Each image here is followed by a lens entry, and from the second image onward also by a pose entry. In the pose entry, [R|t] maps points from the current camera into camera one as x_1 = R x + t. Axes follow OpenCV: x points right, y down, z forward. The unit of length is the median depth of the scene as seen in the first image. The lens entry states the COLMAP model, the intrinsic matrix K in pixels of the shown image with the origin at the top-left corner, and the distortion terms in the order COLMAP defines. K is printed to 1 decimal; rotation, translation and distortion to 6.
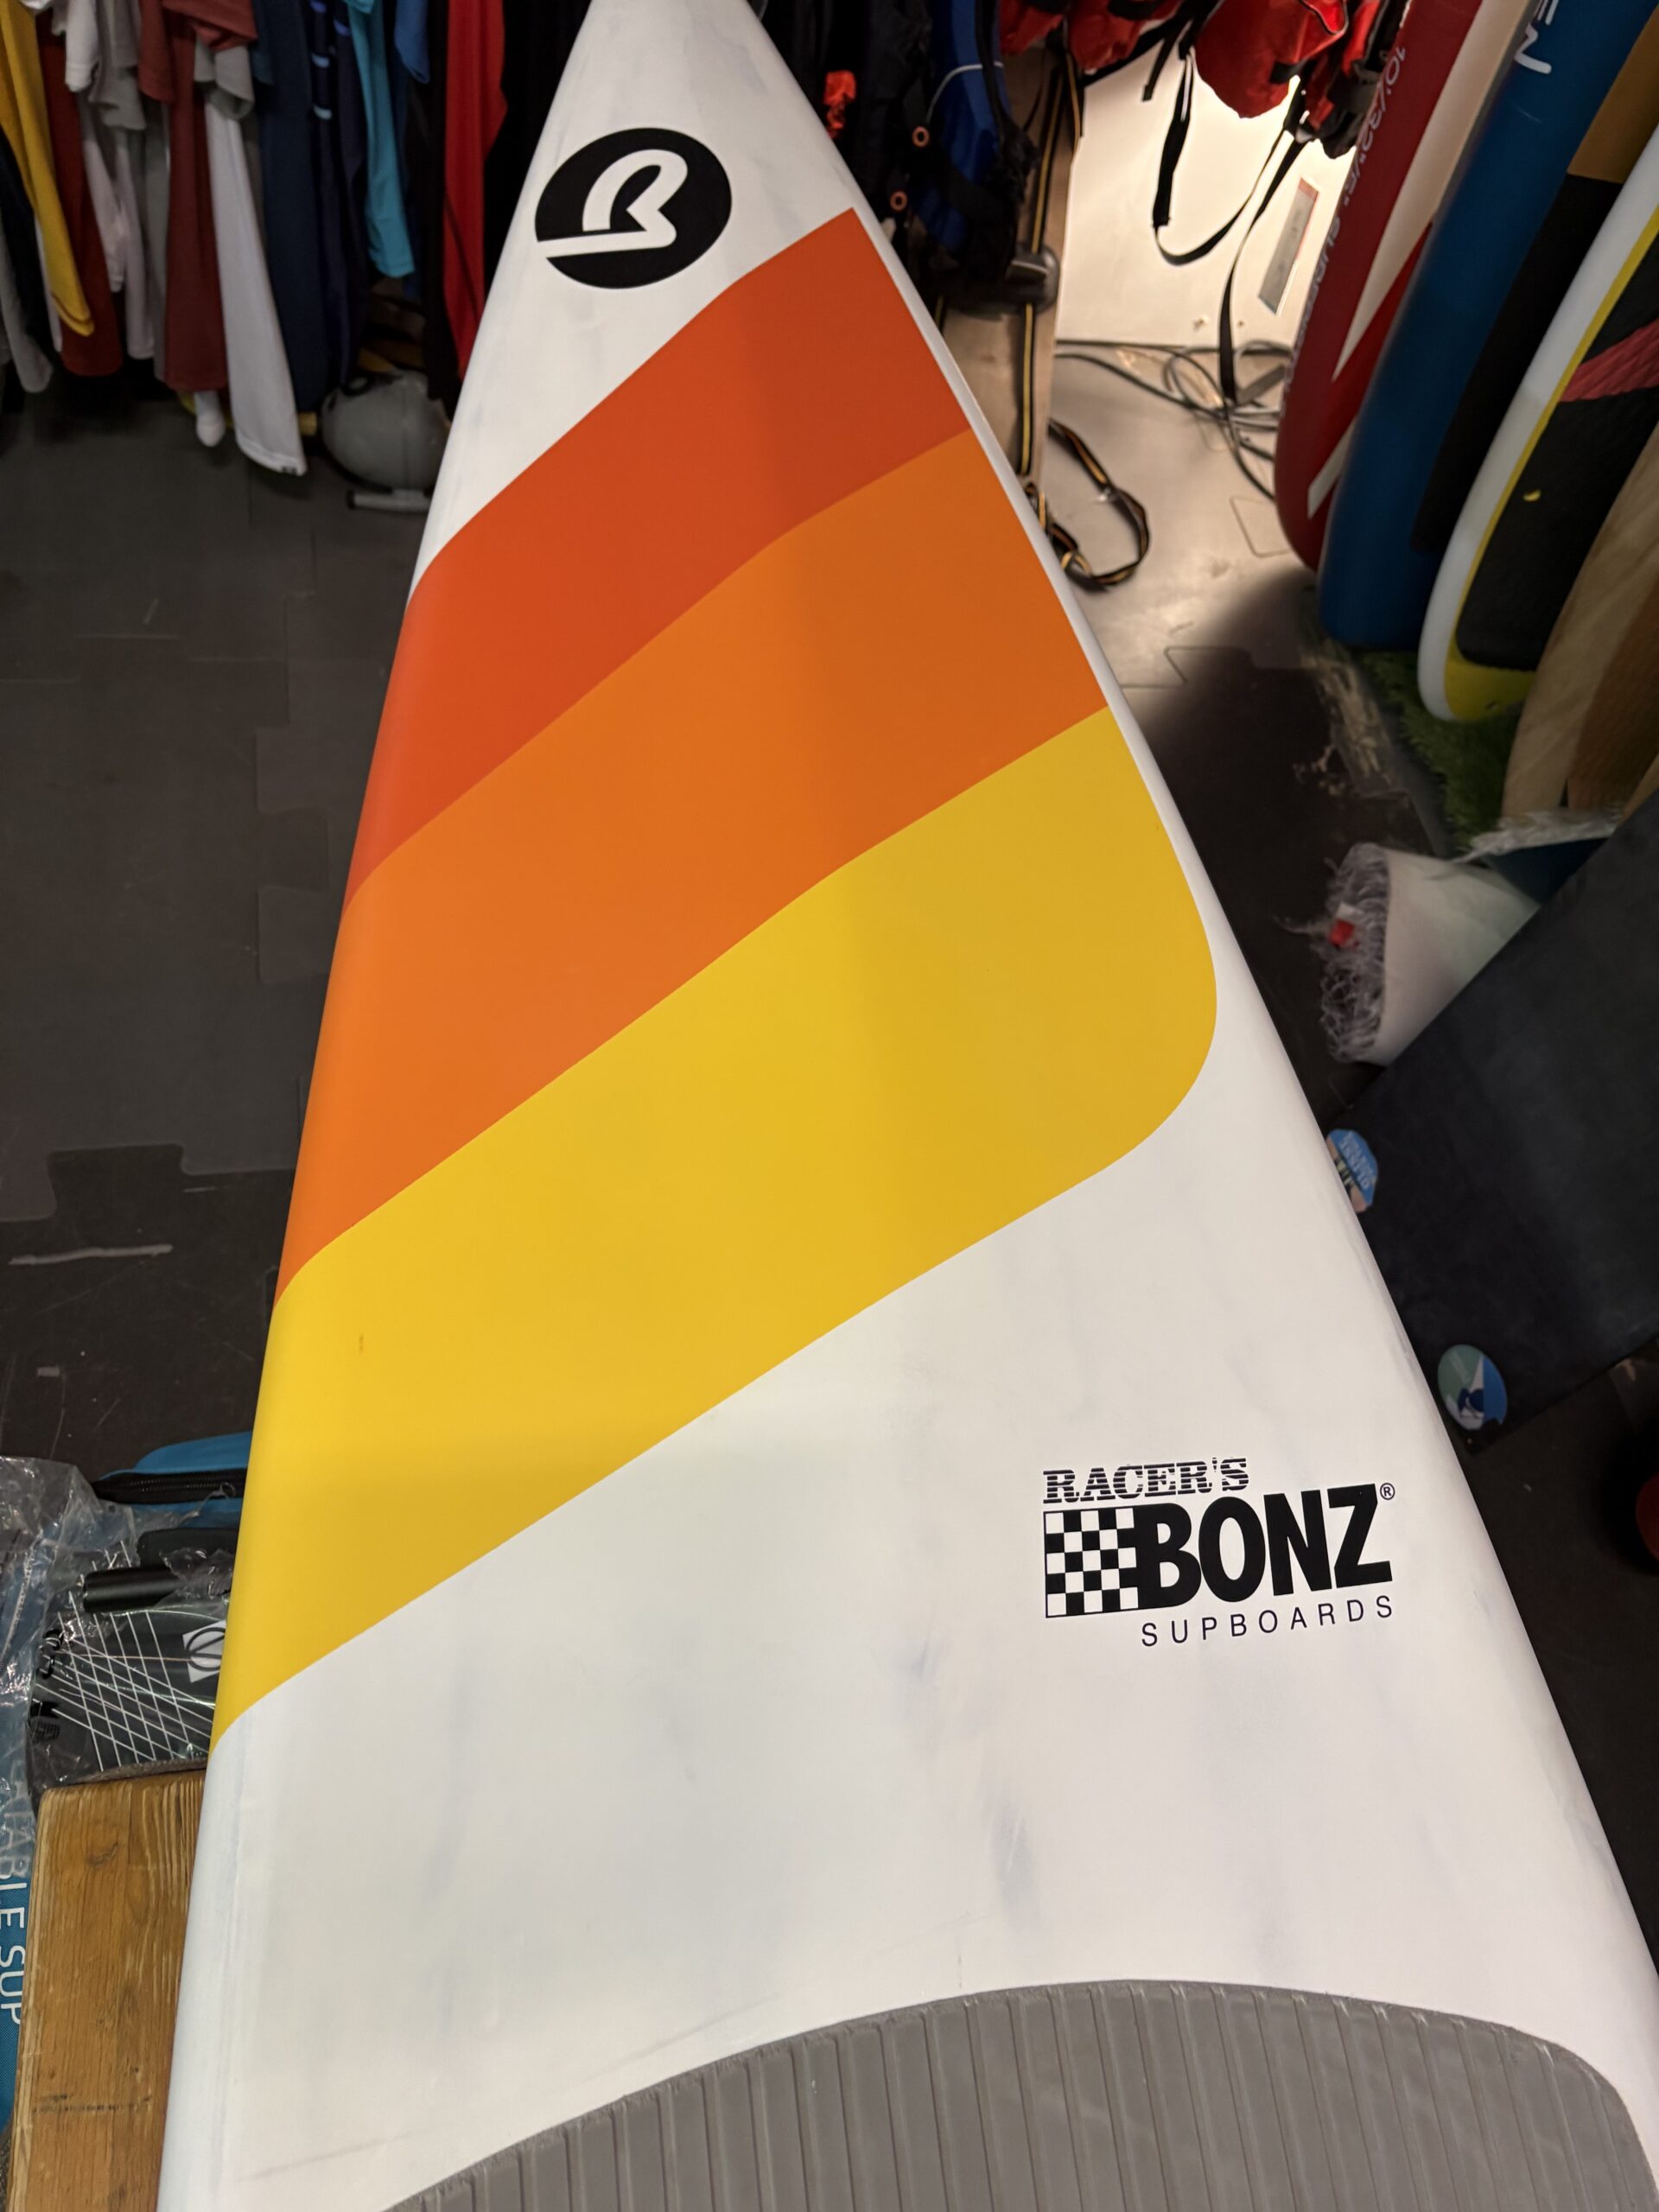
lens RADIAL K [[1685.3, 0, 829.5], [0, 1685.3, 1106.0], [0, 0, 1]] dist [0.004533, -0.010053]
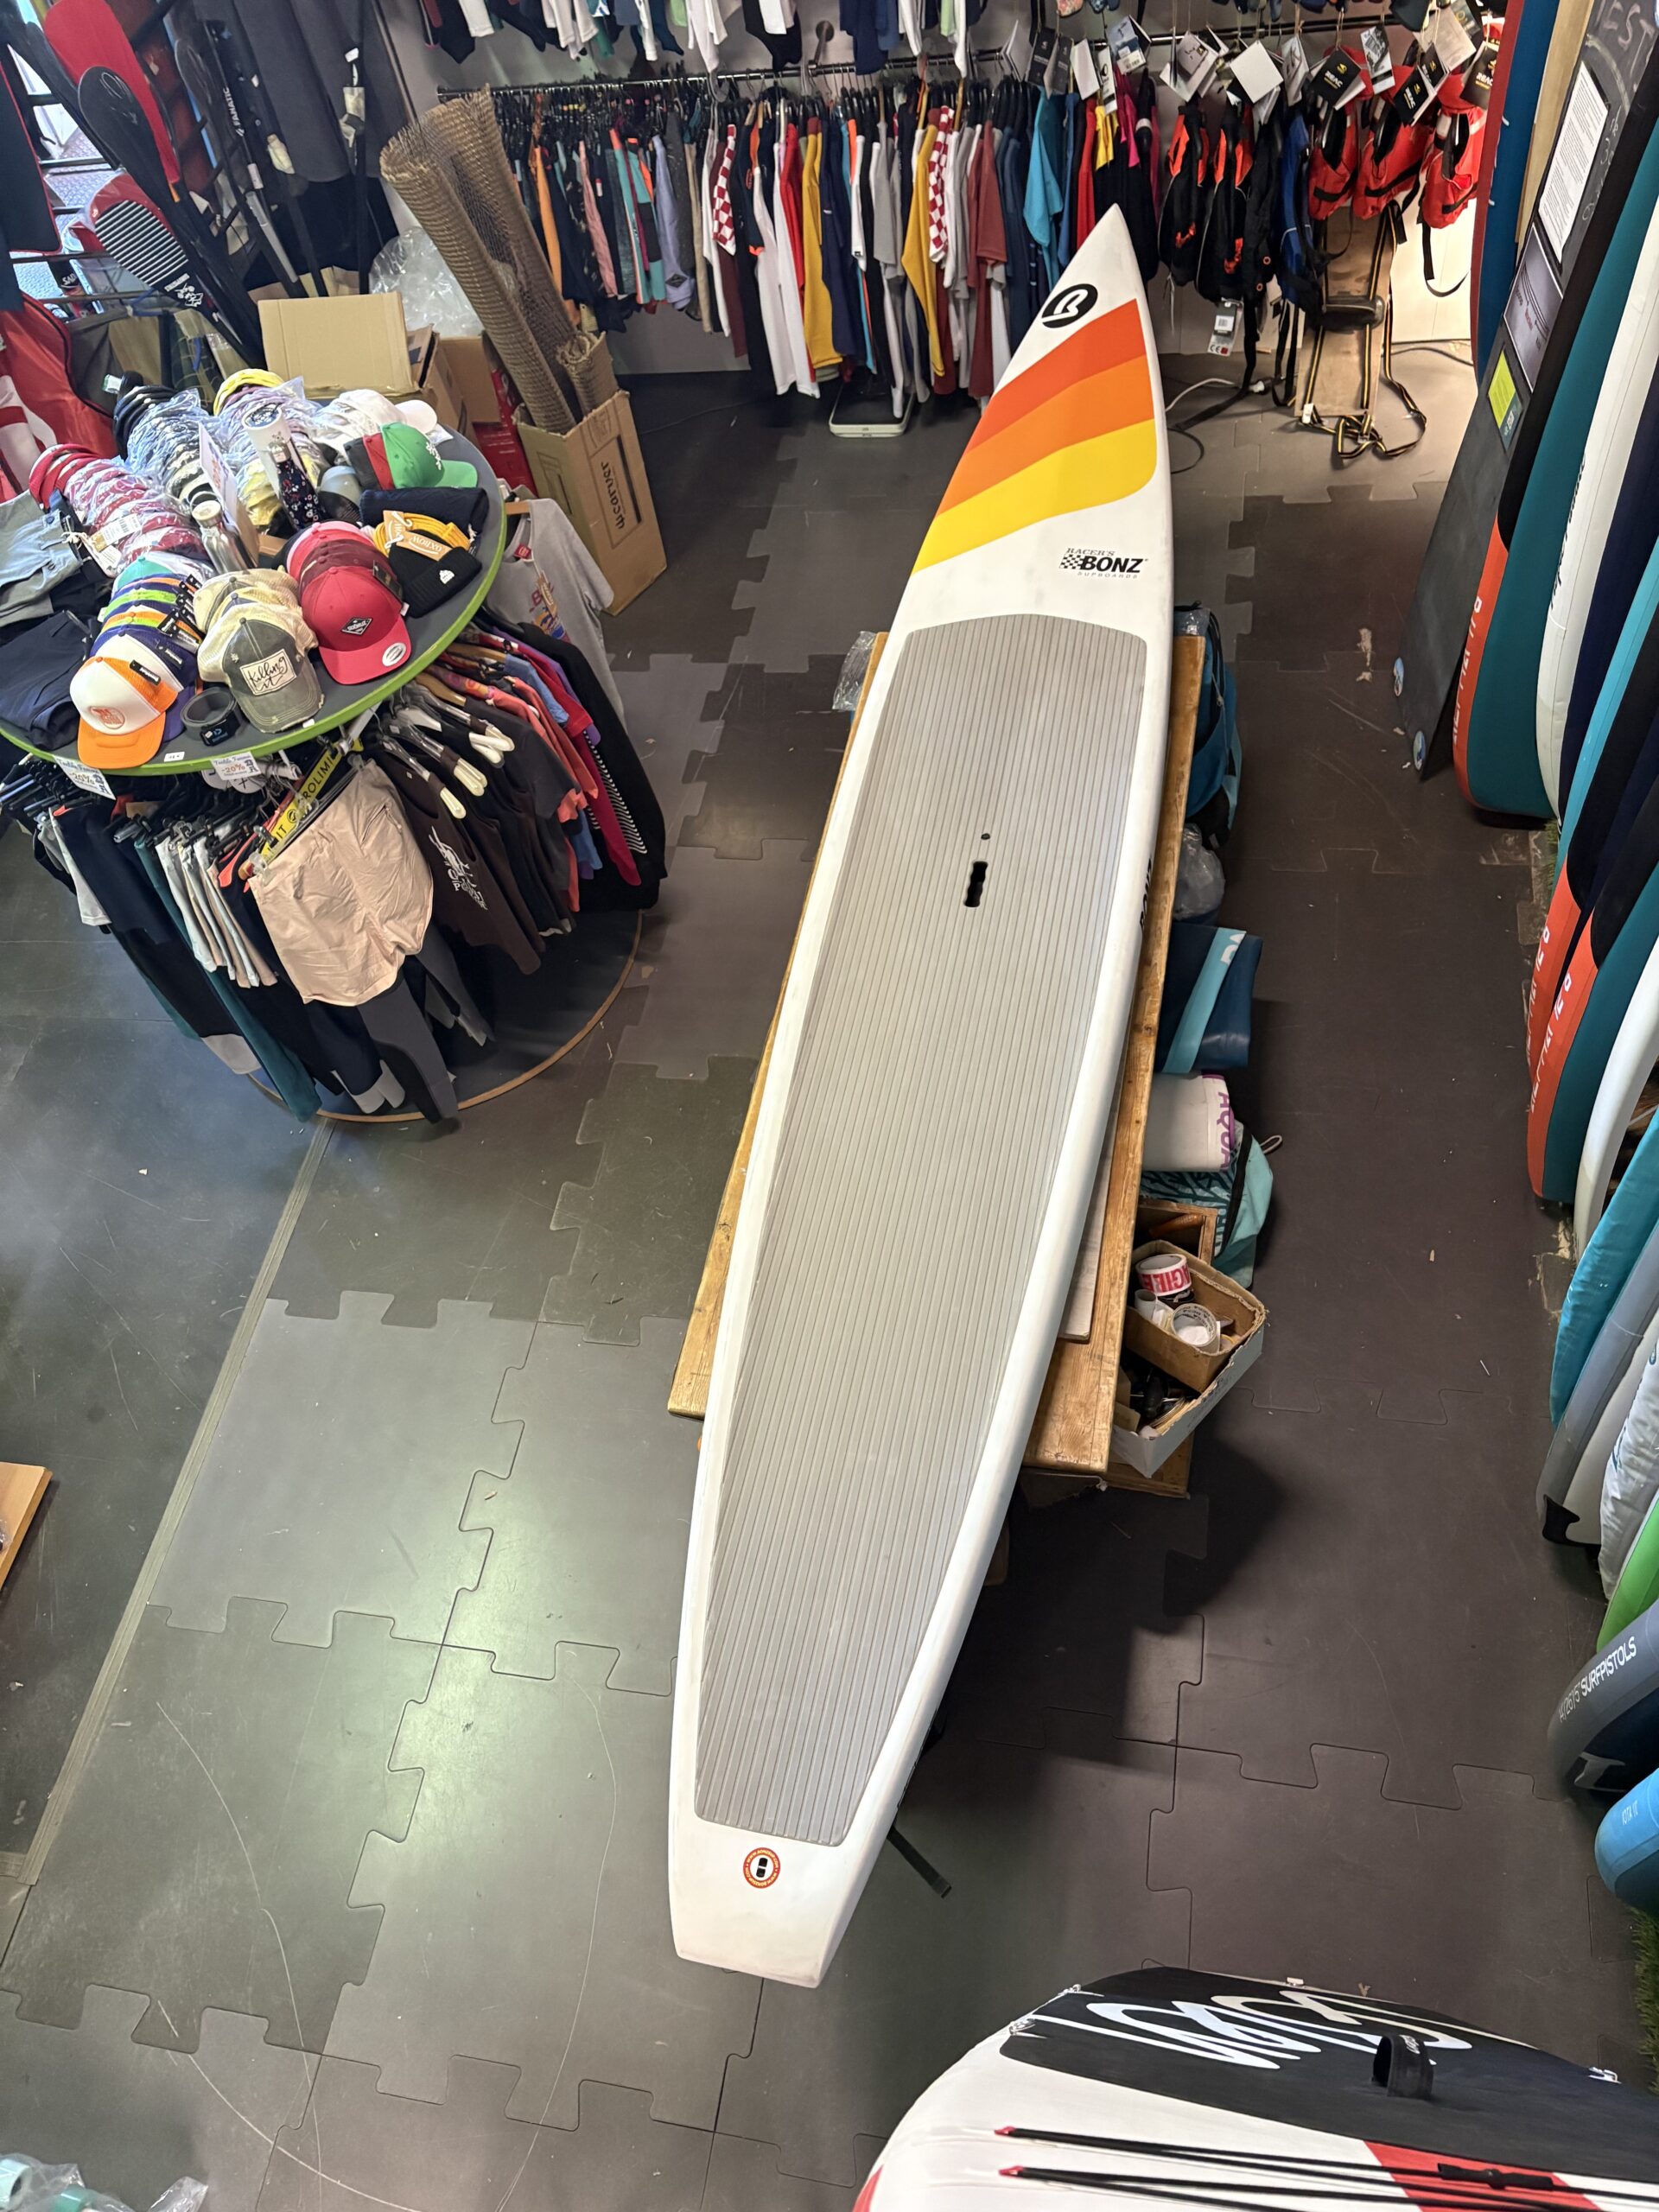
lens RADIAL K [[1685.3, 0, 829.5], [0, 1685.3, 1106.0], [0, 0, 1]] dist [0.004533, -0.010053]
pose [[0.883852, 0.093150, -0.458398, 0.775861], [-0.118373, 0.992615, -0.026532, 0.826403], [0.452541, 0.077713, 0.888351, -1.440244]]
